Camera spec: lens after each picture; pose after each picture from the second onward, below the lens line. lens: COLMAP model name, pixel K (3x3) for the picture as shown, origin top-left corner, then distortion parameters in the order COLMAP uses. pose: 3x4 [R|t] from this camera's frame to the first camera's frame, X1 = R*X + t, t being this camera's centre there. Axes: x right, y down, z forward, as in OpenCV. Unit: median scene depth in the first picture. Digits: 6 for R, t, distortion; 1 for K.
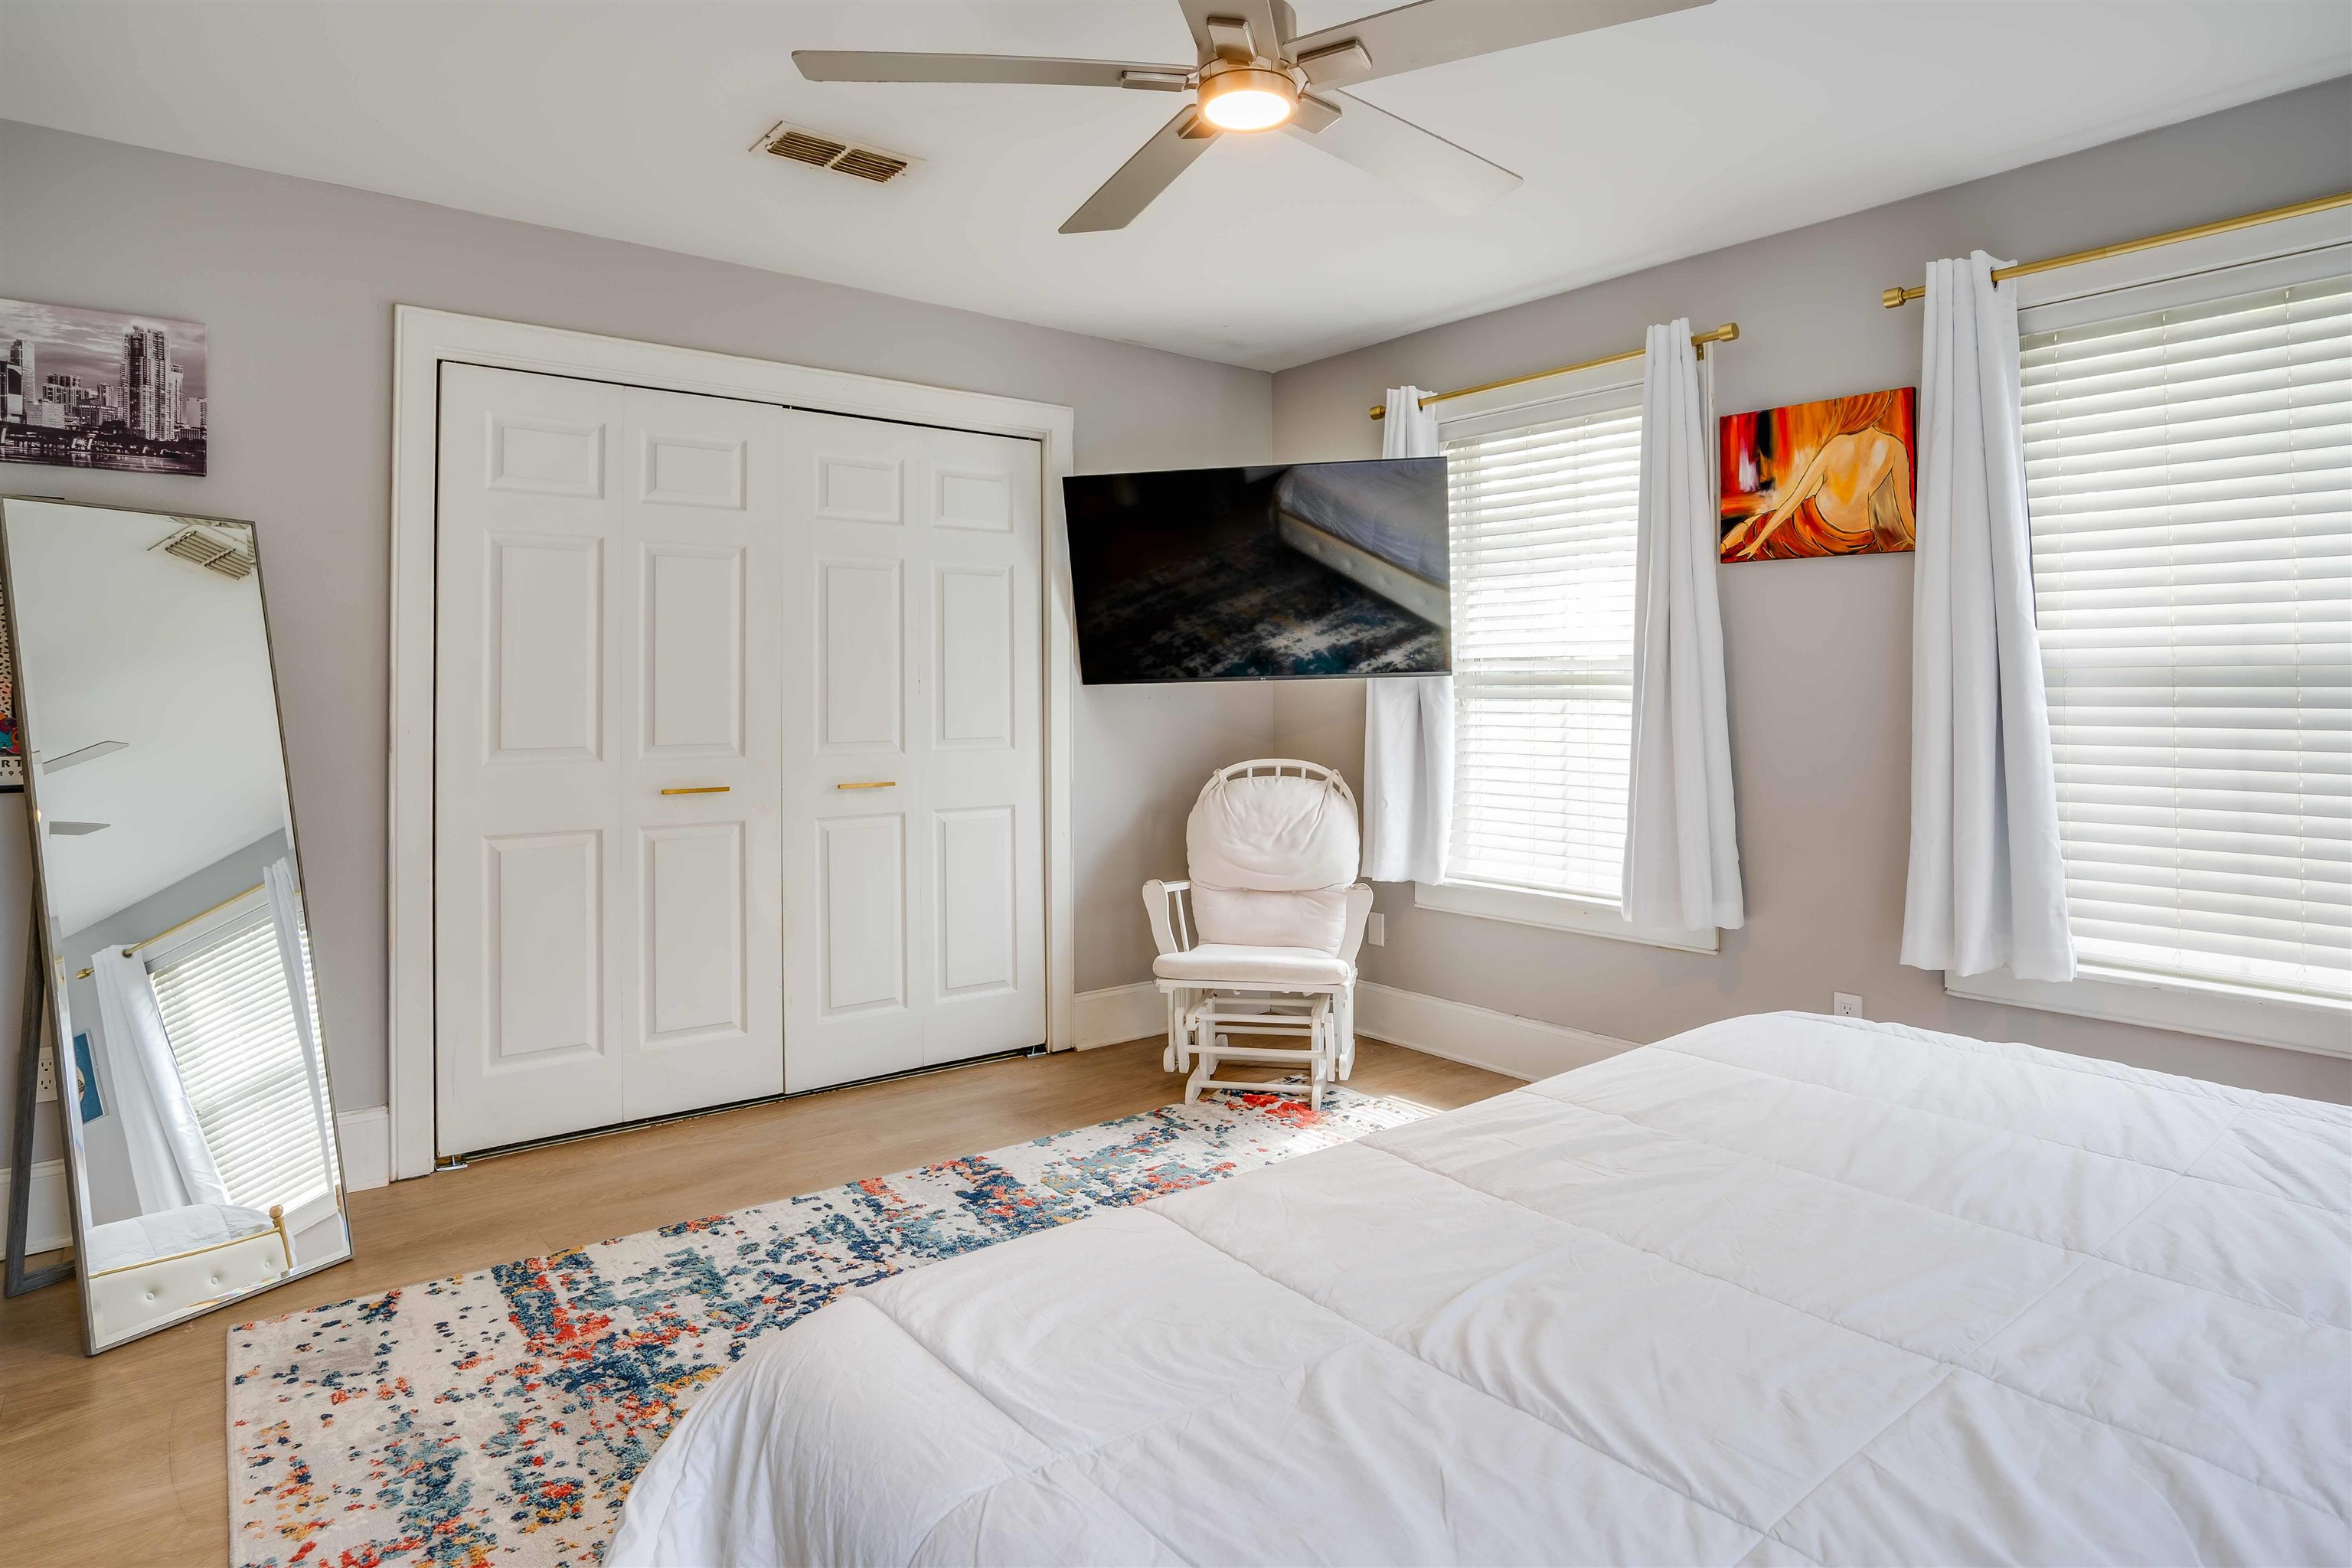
lens RADIAL K [[1330.9, 0, 1179.6], [0, 1330.9, 667.9], [0, 0, 1]] dist [-0.054351, 0.024381]
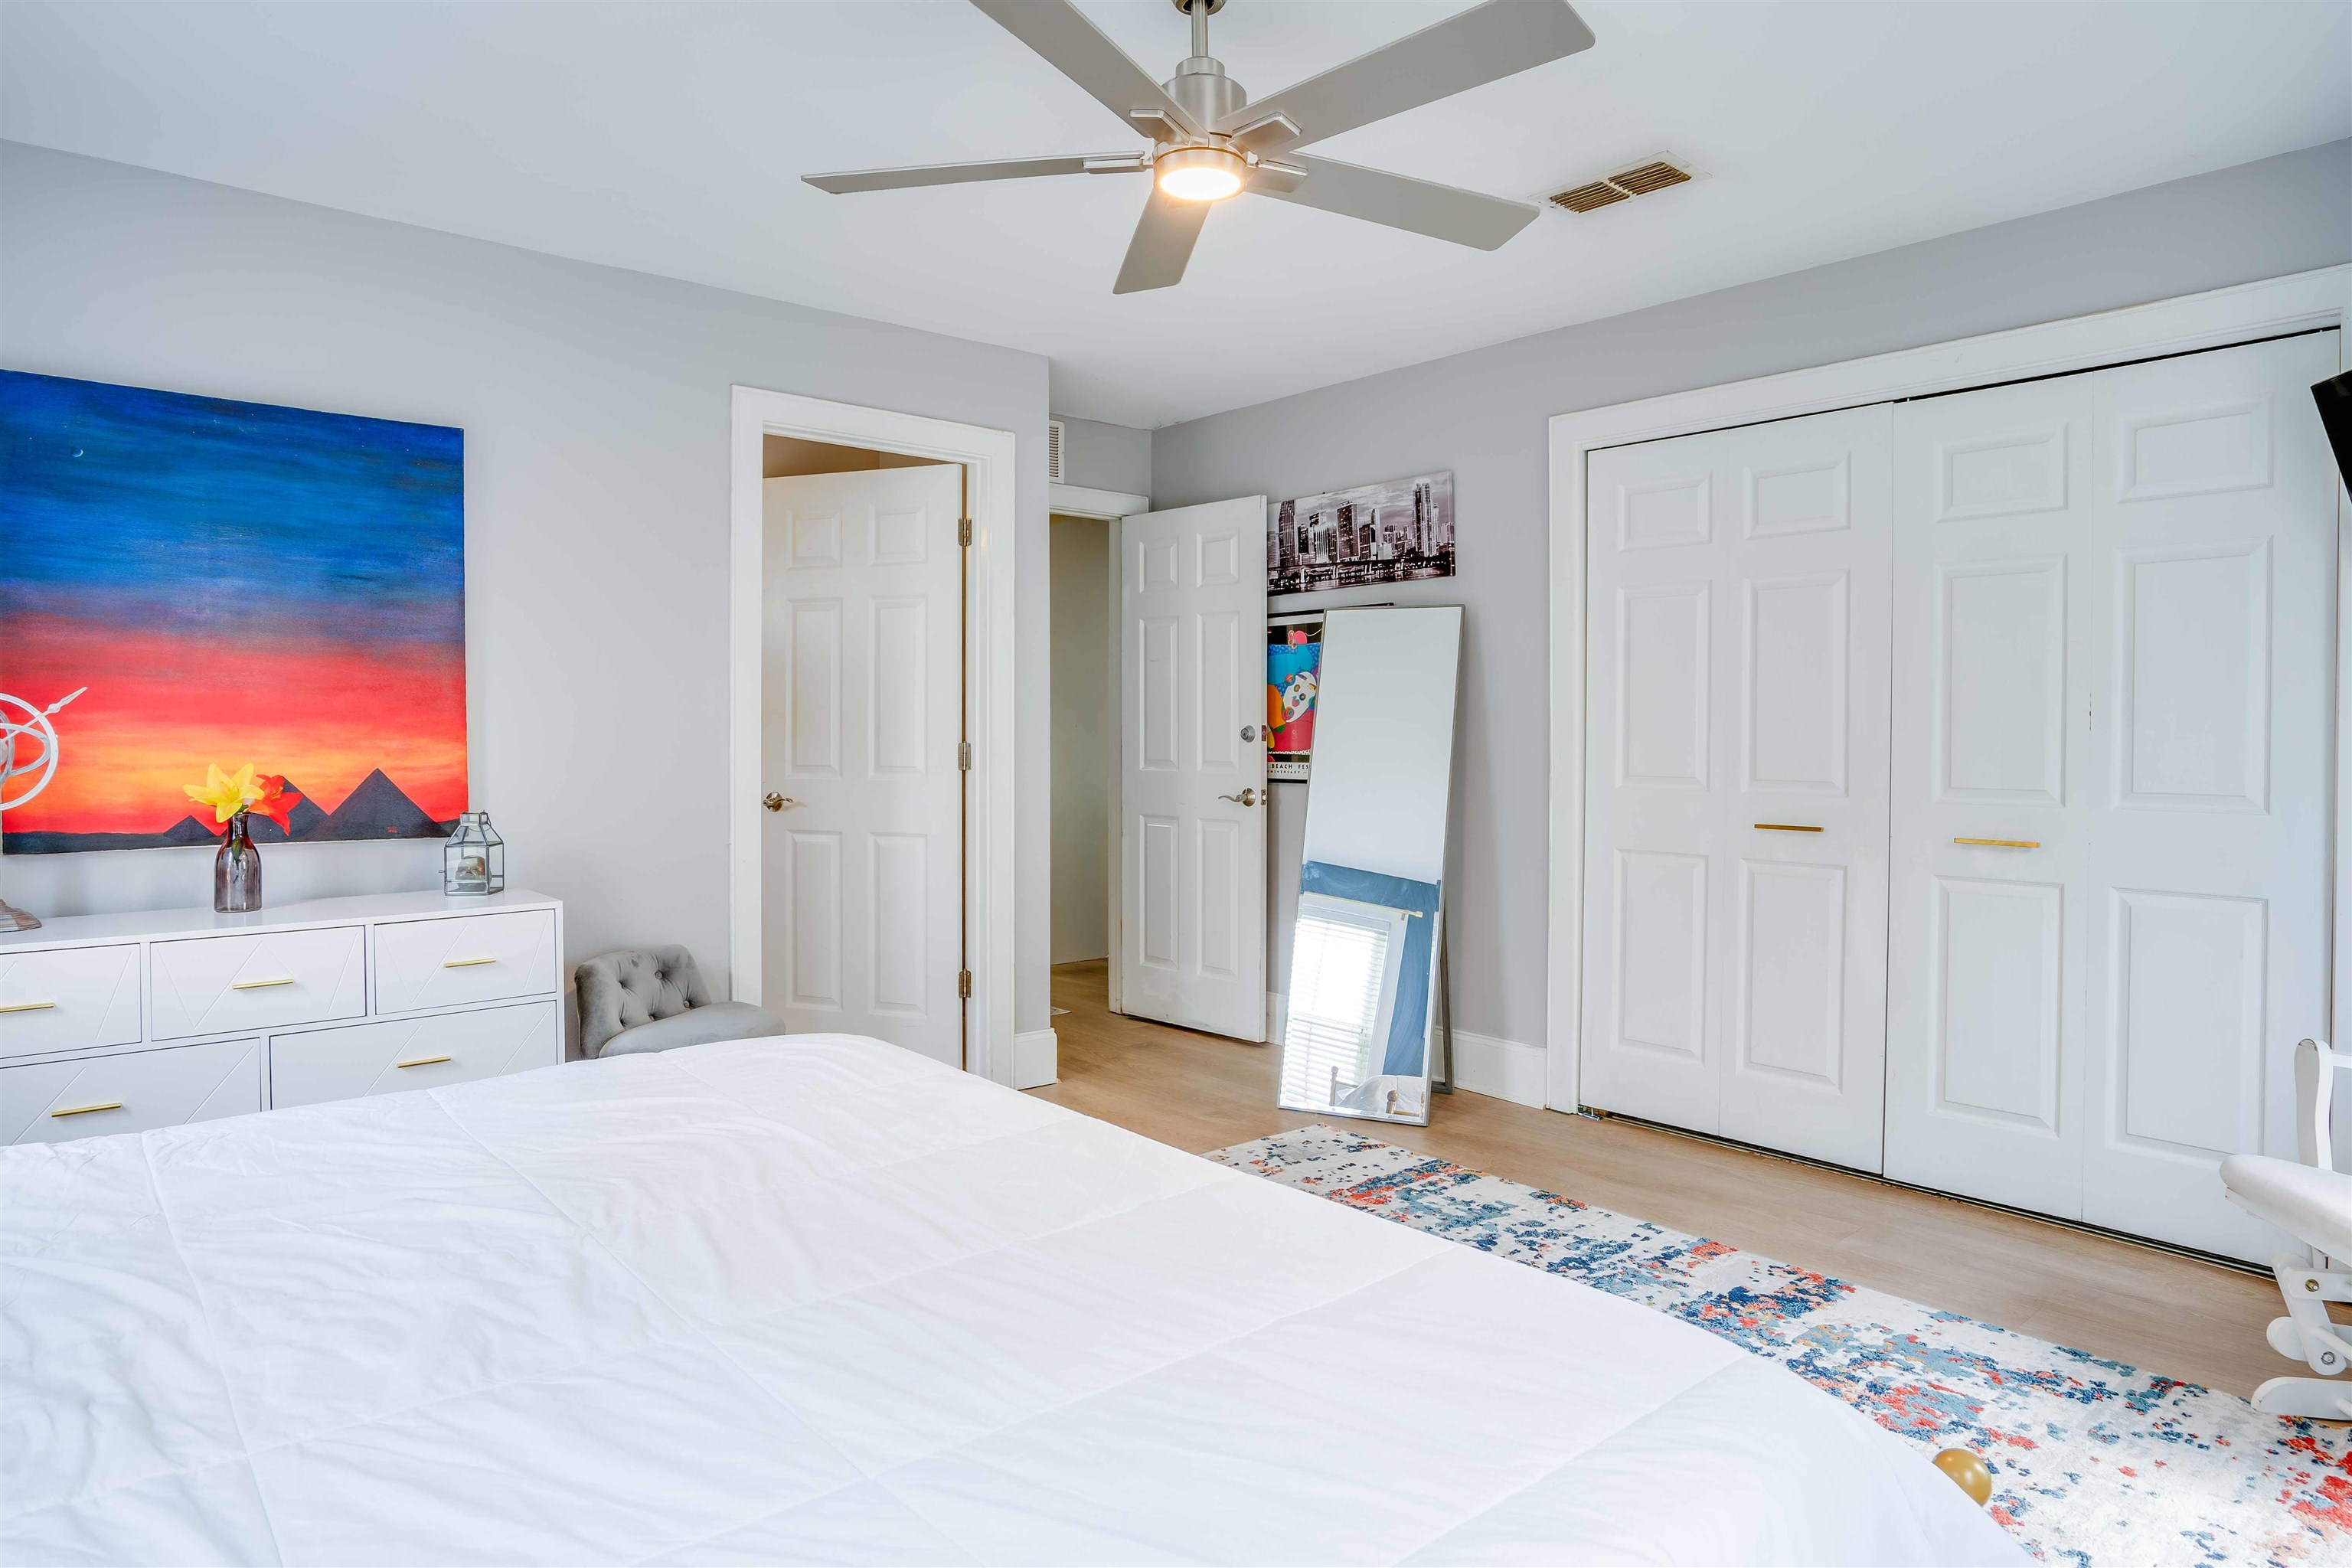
lens RADIAL K [[1370.7, 0, 1124.4], [0, 1370.7, 759.3], [0, 0, 1]] dist [-0.047849, 0.015165]
pose [[0.016840, 0.025500, -0.999533, 0.786185], [0.013617, 0.999576, 0.025731, 0.012811], [0.999765, -0.014044, 0.016485, 0.620794]]
